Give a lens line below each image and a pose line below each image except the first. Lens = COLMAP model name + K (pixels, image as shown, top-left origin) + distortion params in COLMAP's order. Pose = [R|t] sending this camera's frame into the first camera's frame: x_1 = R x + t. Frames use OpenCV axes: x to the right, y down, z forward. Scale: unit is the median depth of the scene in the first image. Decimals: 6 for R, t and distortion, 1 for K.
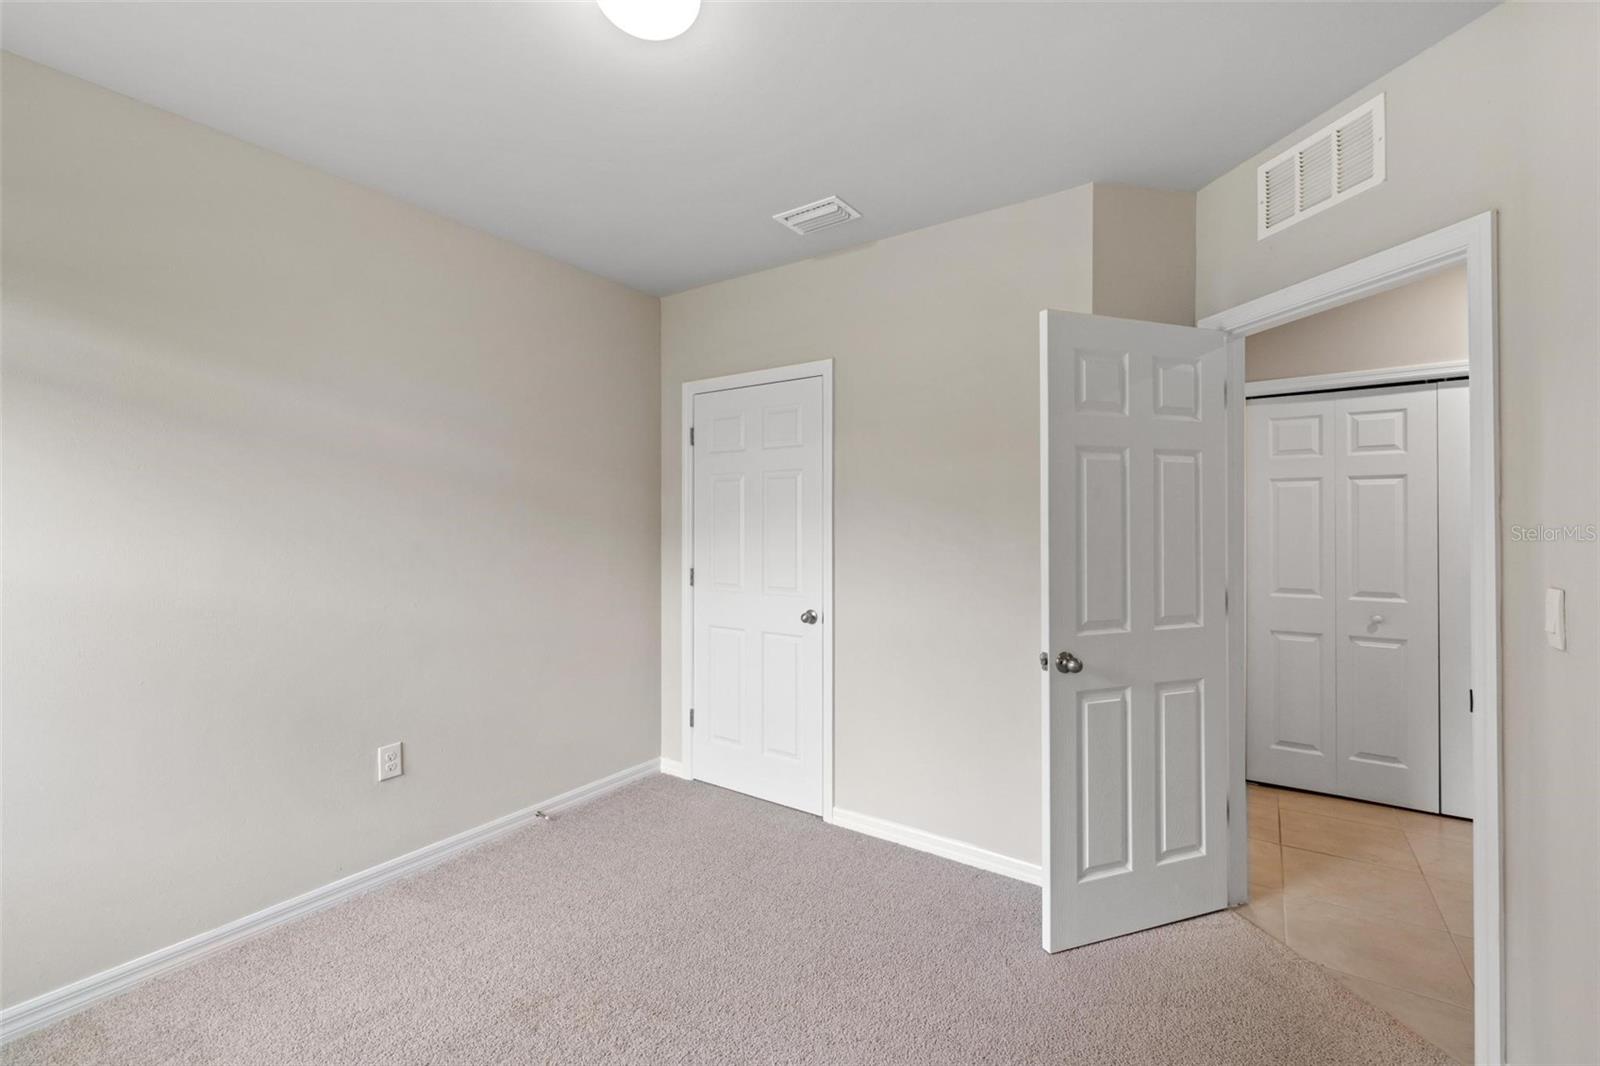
lens RADIAL K [[668.6, 0, 802.9], [0, 668.6, 522.8], [0, 0, 1]] dist [0.012521, 0.000172]
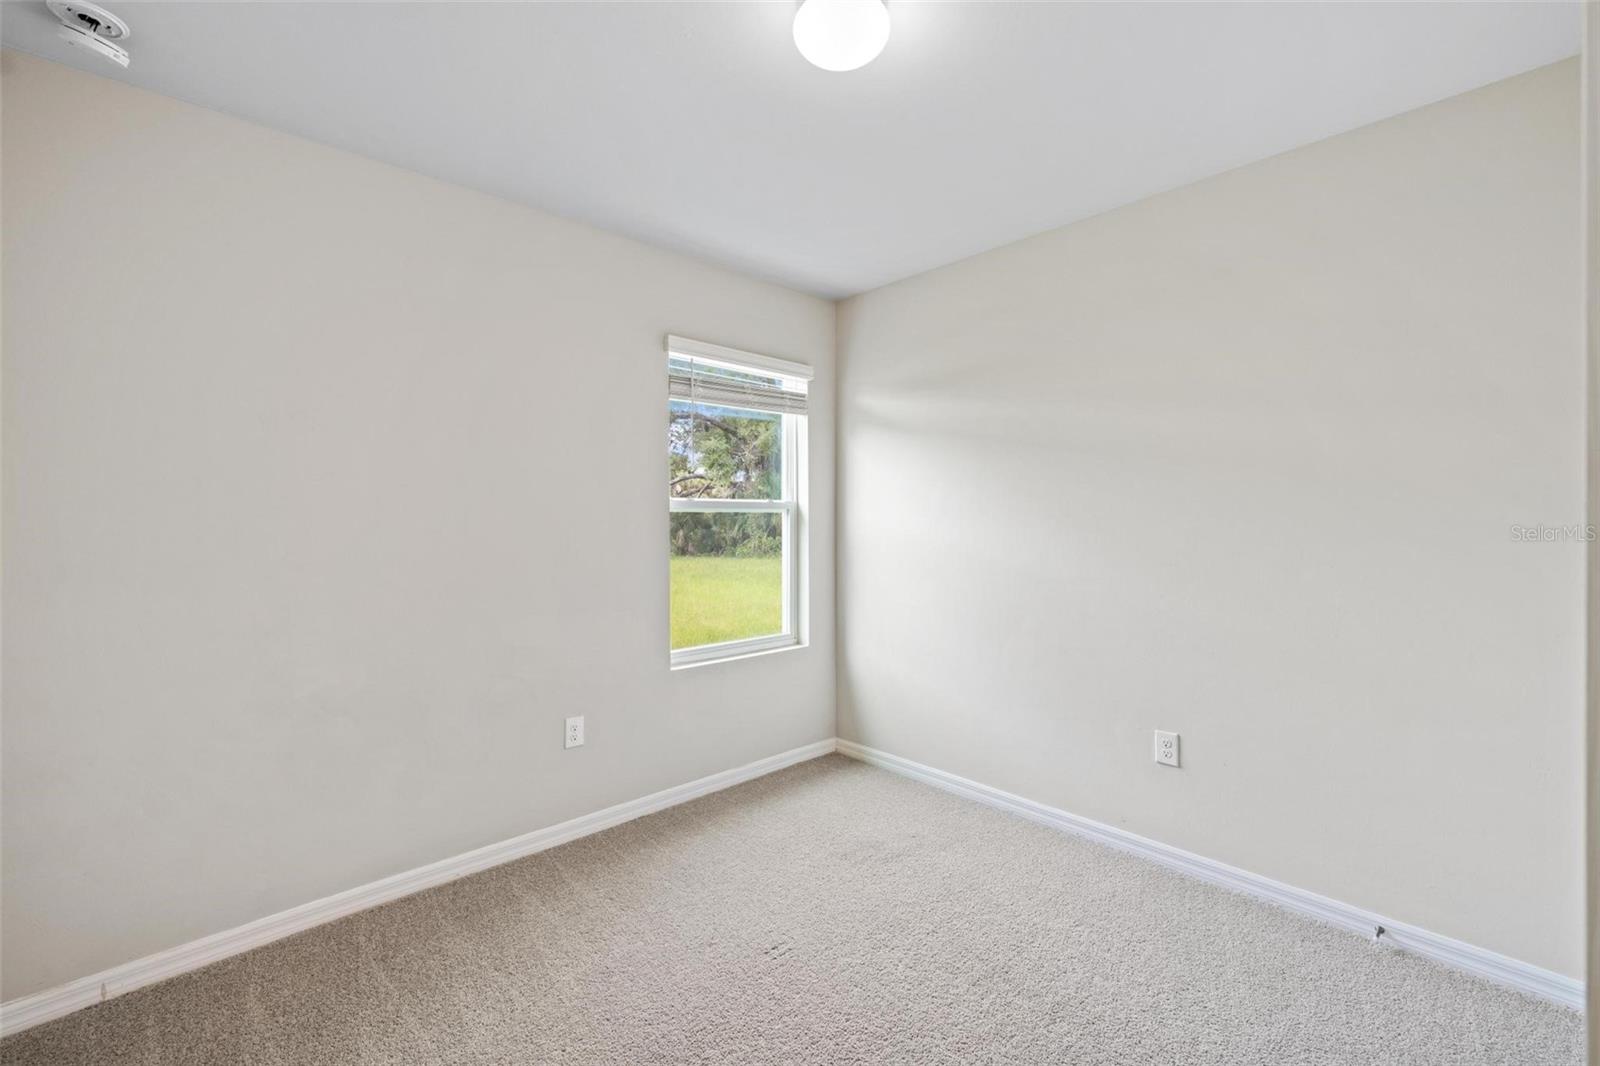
lens RADIAL K [[668.6, 0, 802.9], [0, 668.6, 522.8], [0, 0, 1]] dist [0.012521, 0.000172]
pose [[-0.211861, 0.004962, -0.977287, 0.438940], [0.008703, 0.999957, 0.003190, 0.003869], [0.977261, -0.007830, -0.211896, 0.595115]]
